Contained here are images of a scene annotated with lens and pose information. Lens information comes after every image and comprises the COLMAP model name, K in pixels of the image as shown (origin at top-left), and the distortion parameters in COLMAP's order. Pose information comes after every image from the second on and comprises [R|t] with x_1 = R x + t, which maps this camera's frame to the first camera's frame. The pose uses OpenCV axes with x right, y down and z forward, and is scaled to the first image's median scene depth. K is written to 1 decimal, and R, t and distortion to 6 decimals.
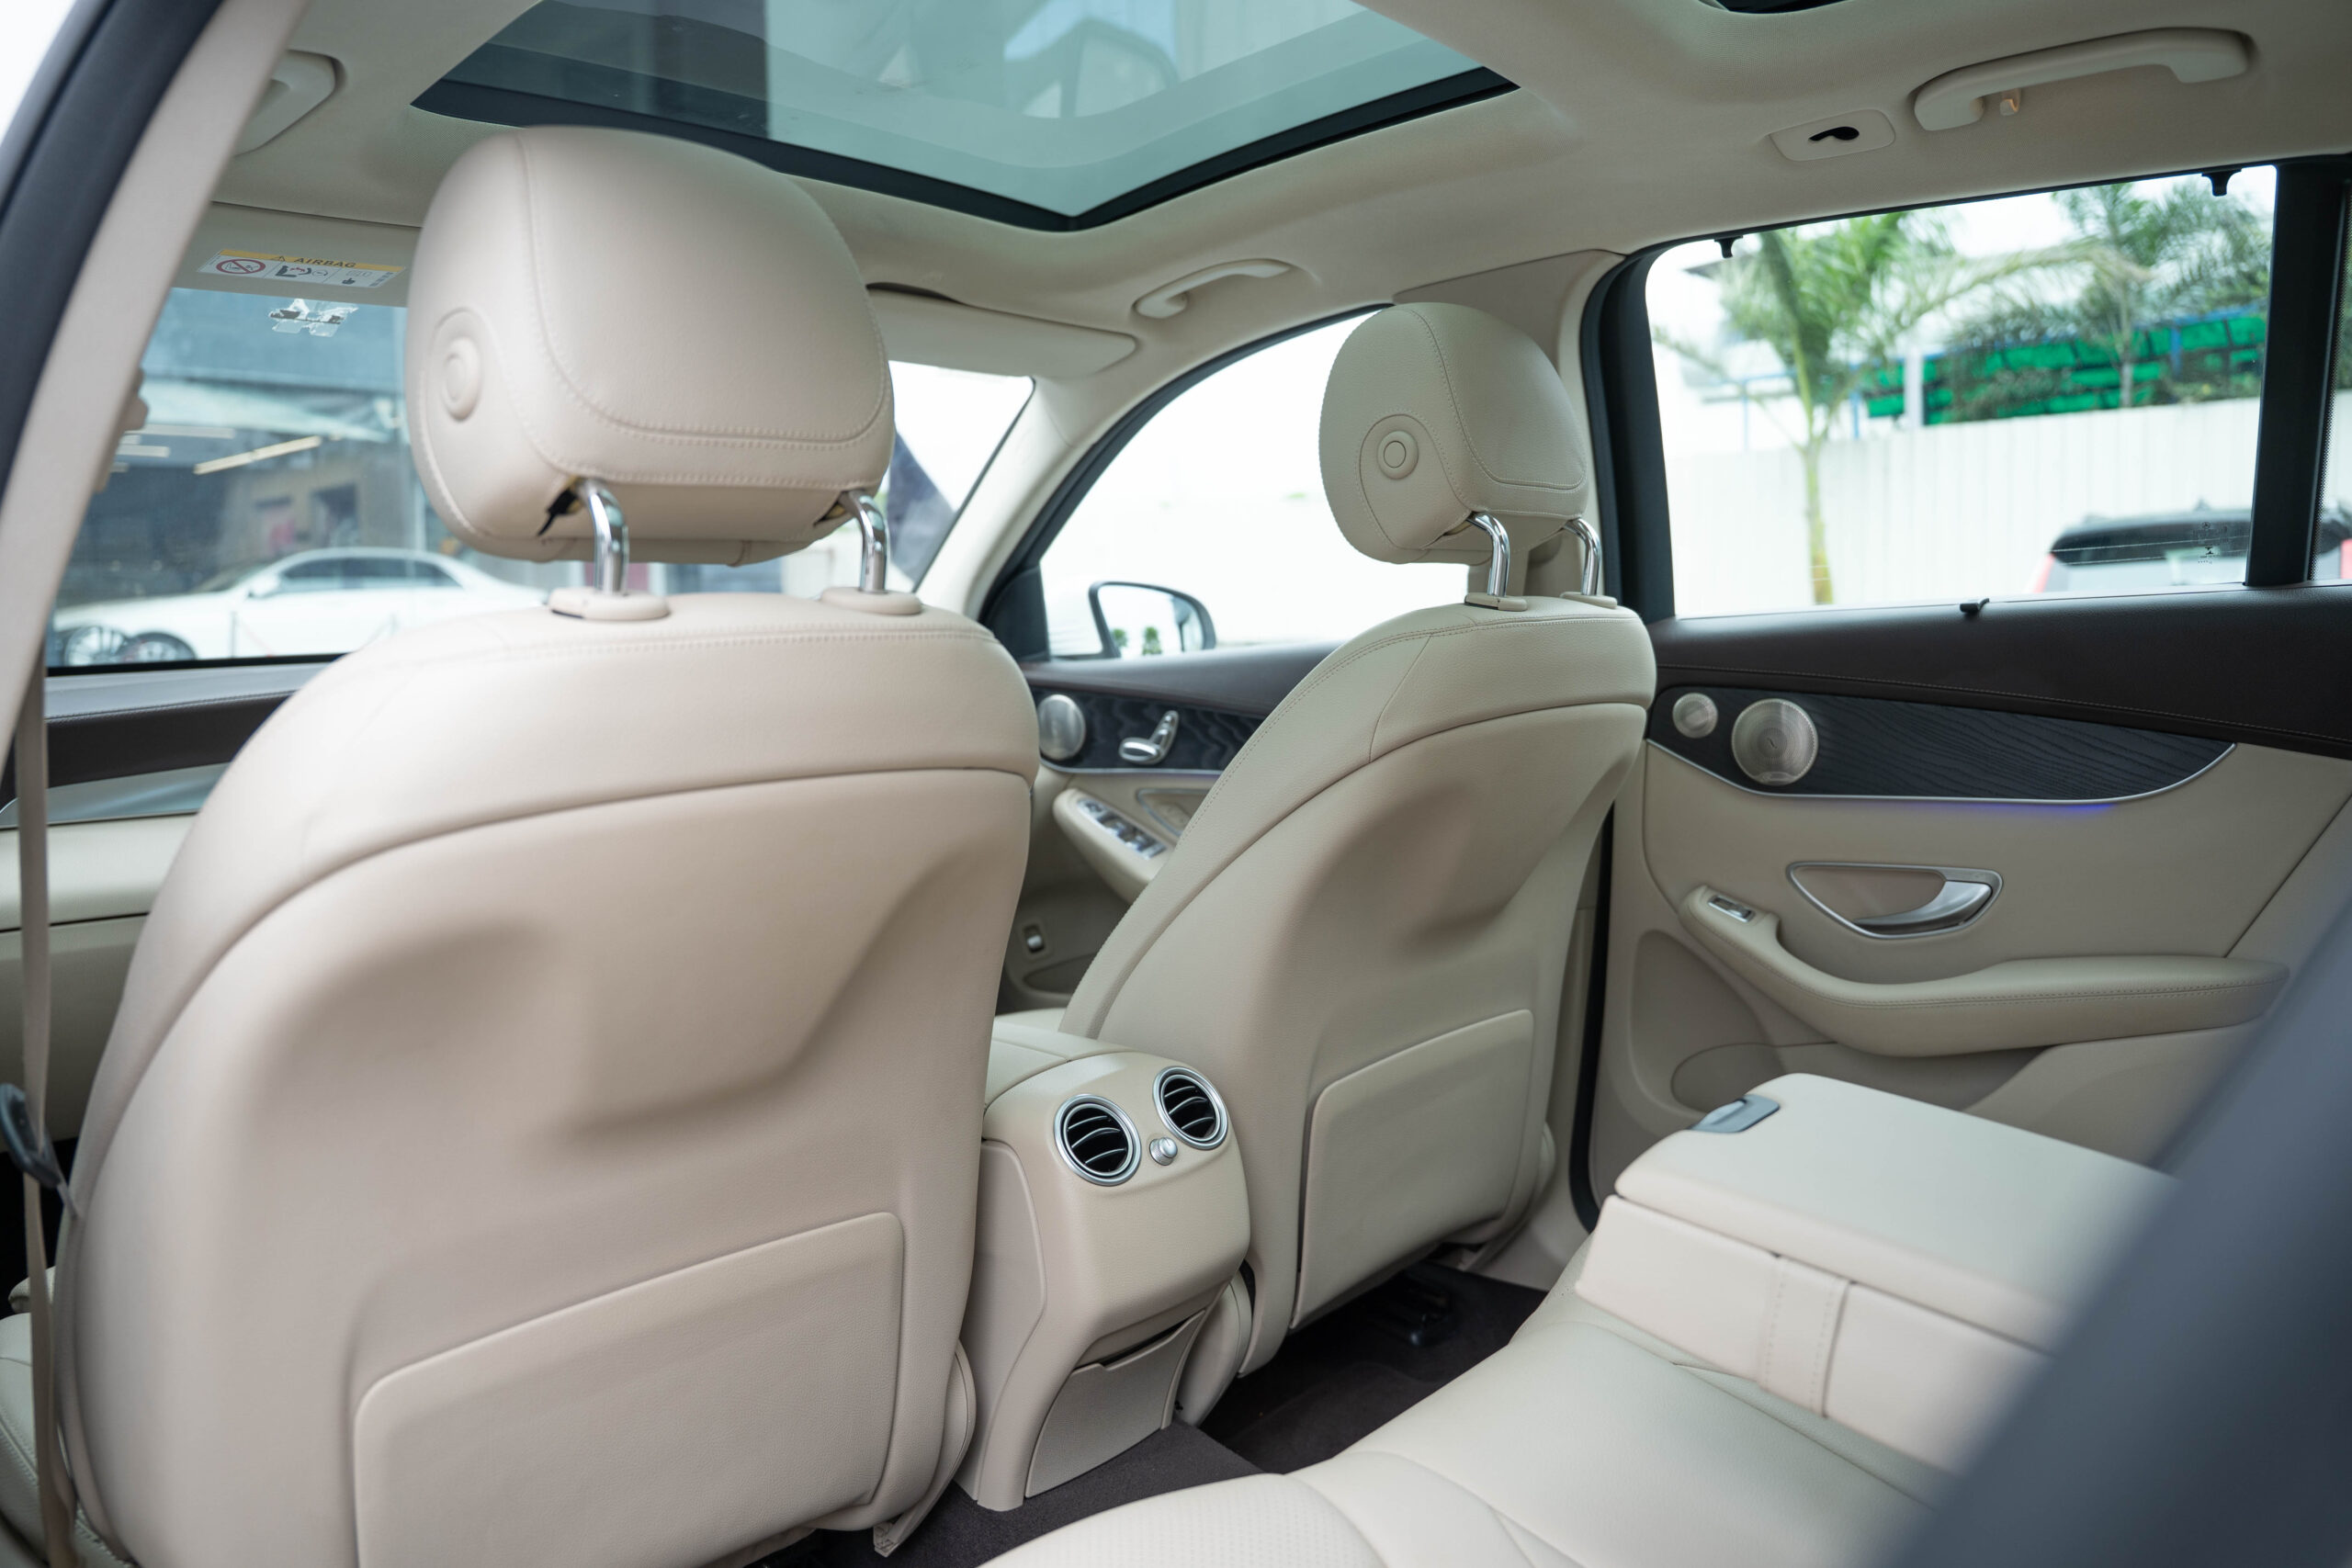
lens RADIAL K [[1707.2, 0, 1176.0], [0, 1707.2, 784.0], [0, 0, 1]] dist [-0.127645, 0.088335]
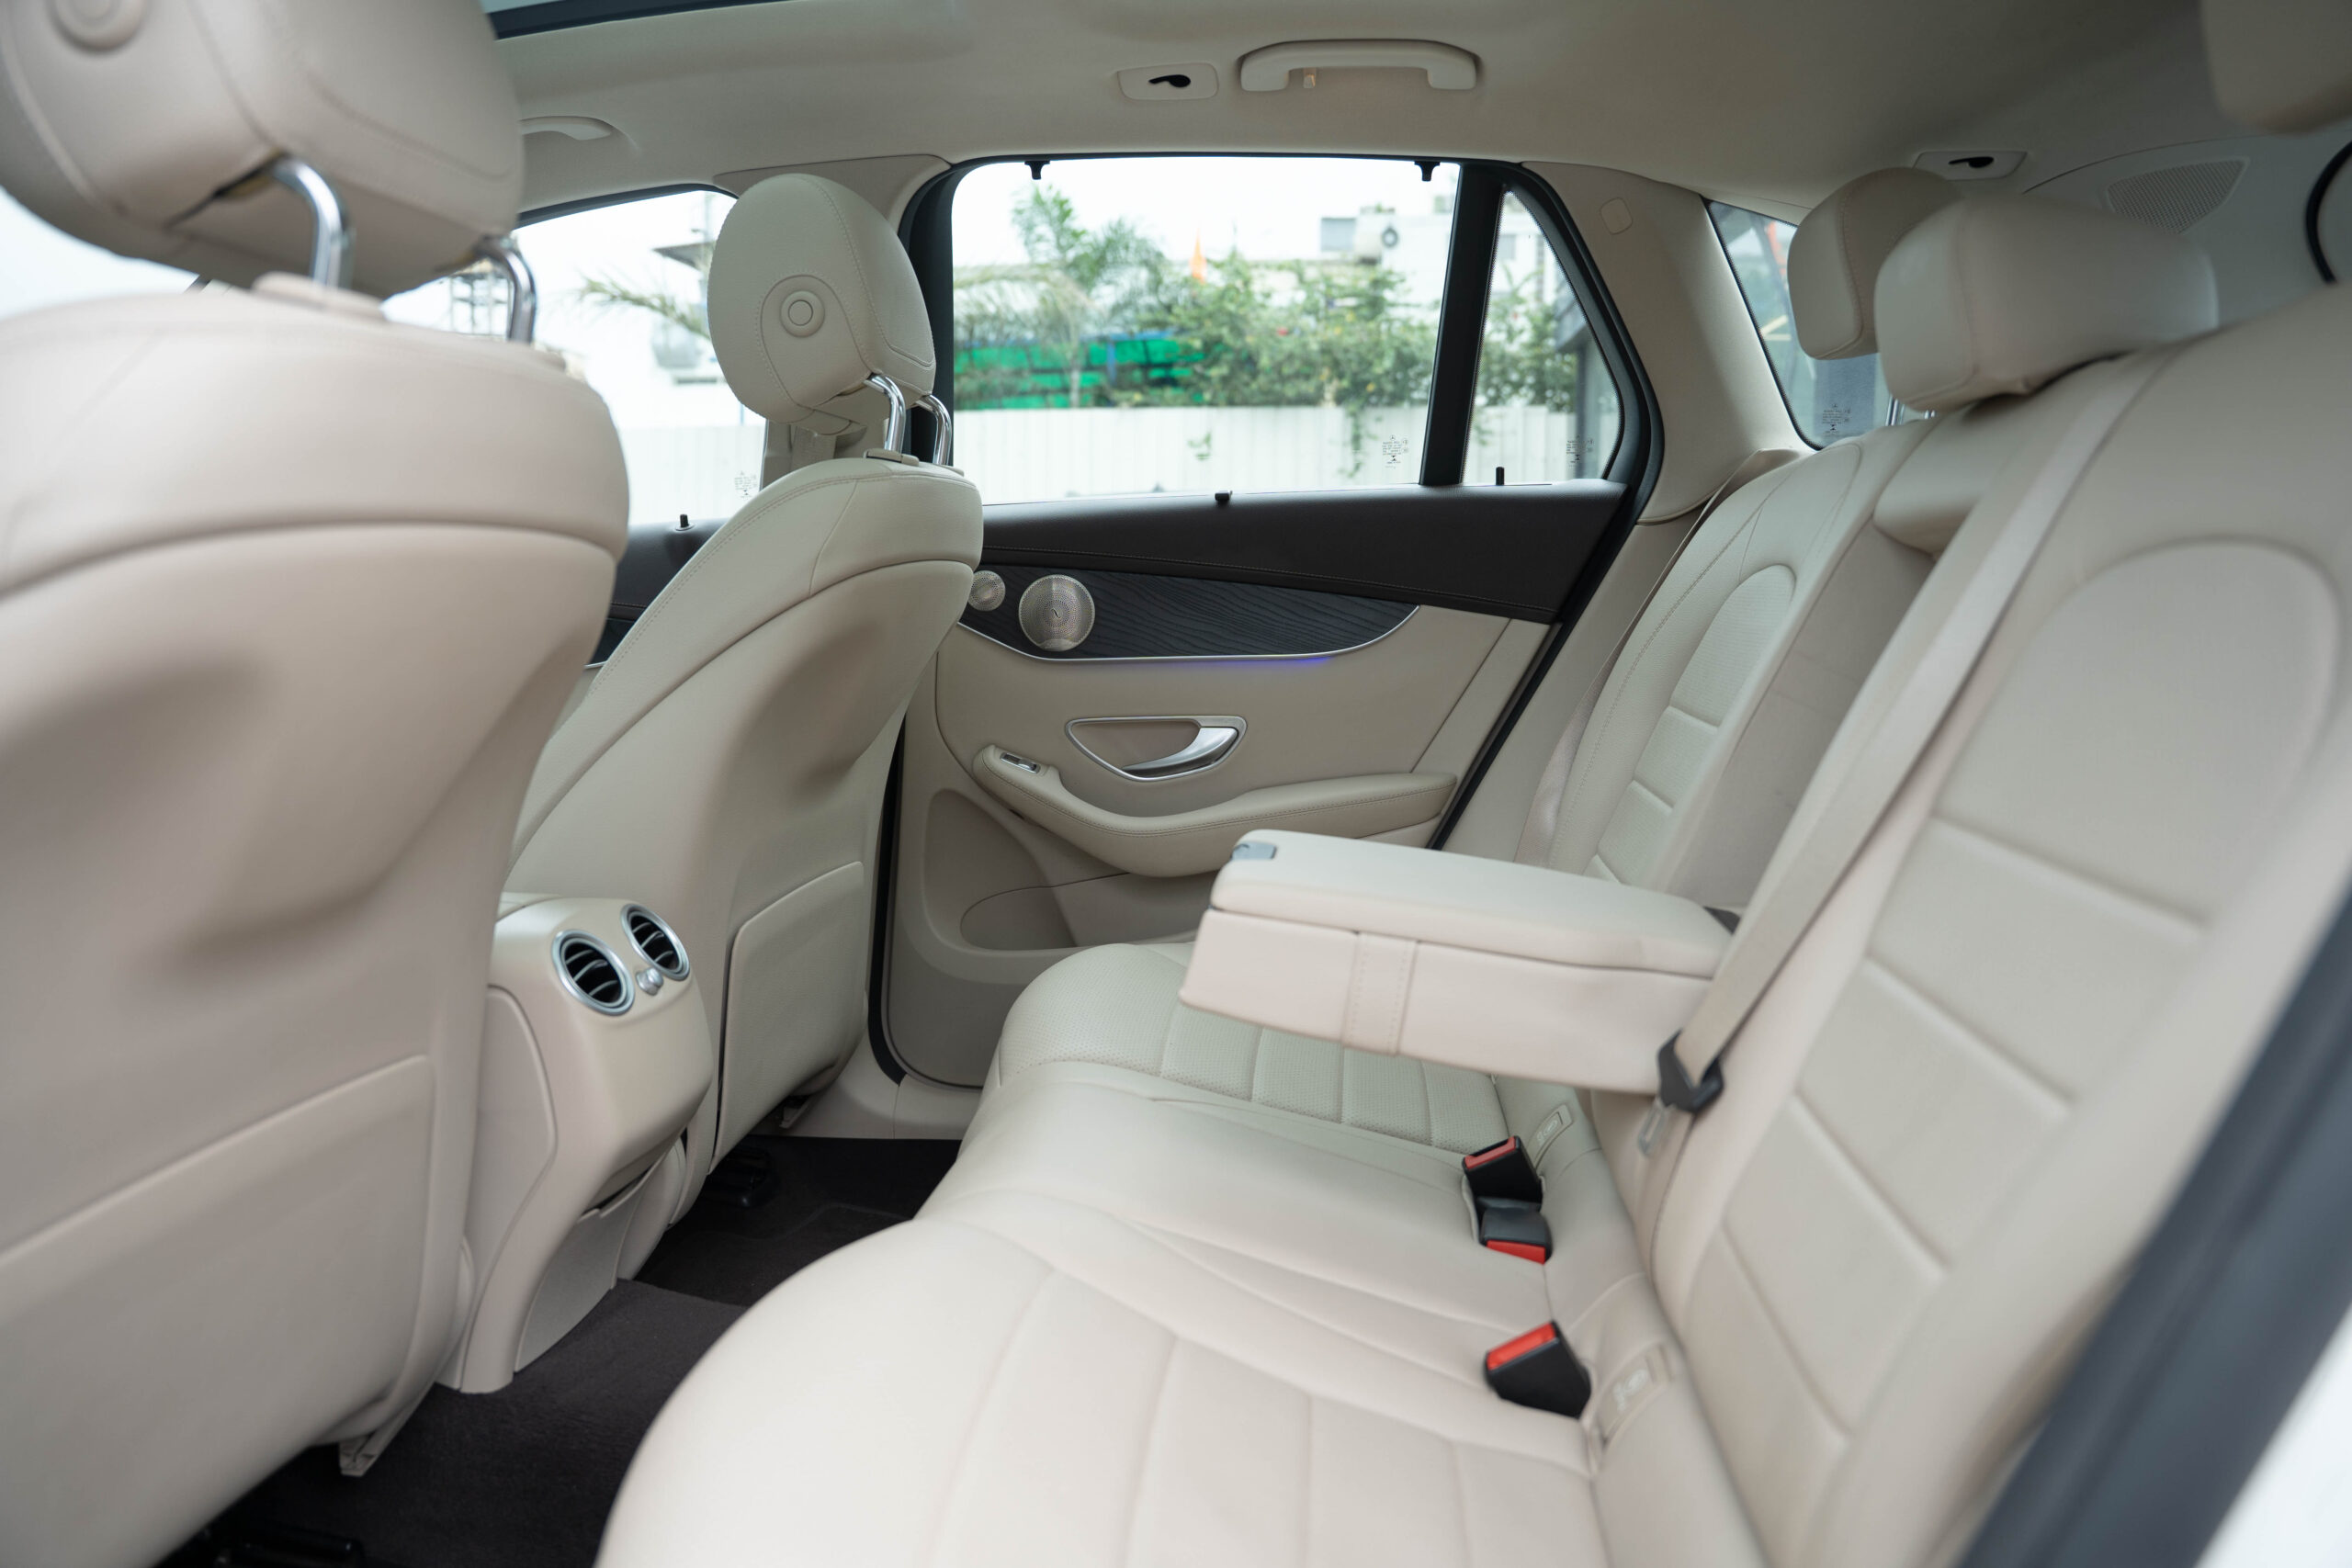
lens RADIAL K [[1683.3, 0, 1176.0], [0, 1683.3, 784.0], [0, 0, 1]] dist [-0.138571, 0.116476]
pose [[0.813777, -0.038229, 0.579918, -0.239920], [0.034343, 0.999254, 0.017680, 0.072700], [-0.580161, 0.005528, 0.814483, 0.026765]]
